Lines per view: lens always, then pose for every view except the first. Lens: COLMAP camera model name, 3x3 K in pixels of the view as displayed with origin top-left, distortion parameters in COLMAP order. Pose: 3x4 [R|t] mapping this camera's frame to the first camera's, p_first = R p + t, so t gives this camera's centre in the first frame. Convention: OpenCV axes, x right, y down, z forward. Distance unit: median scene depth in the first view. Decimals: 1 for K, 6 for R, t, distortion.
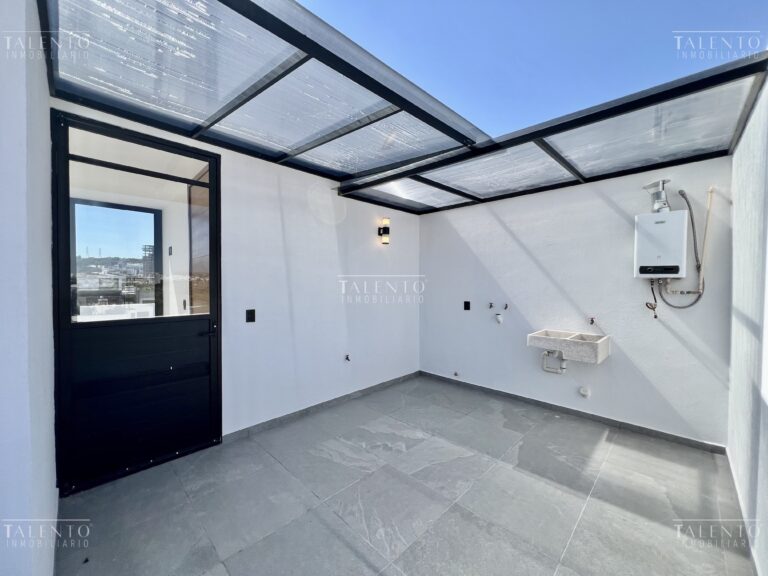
lens RADIAL K [[307.8, 0, 383.2], [0, 307.8, 286.9], [0, 0, 1]] dist [-0.000504, 0.000074]
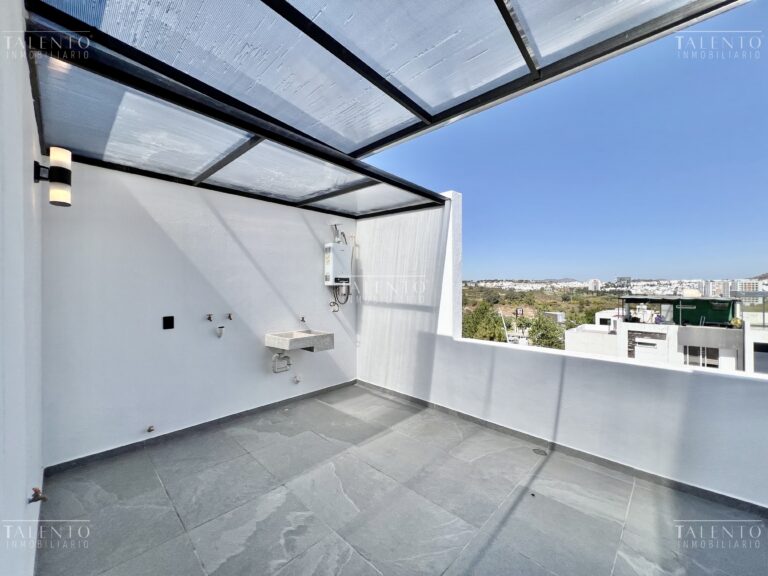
lens RADIAL K [[307.8, 0, 383.2], [0, 307.8, 286.9], [0, 0, 1]] dist [-0.000504, 0.000074]
pose [[-0.008759, 0.001574, 0.999960, -0.610455], [0.017640, 0.999843, -0.001419, -0.014835], [-0.999806, 0.017627, -0.008785, 0.729332]]
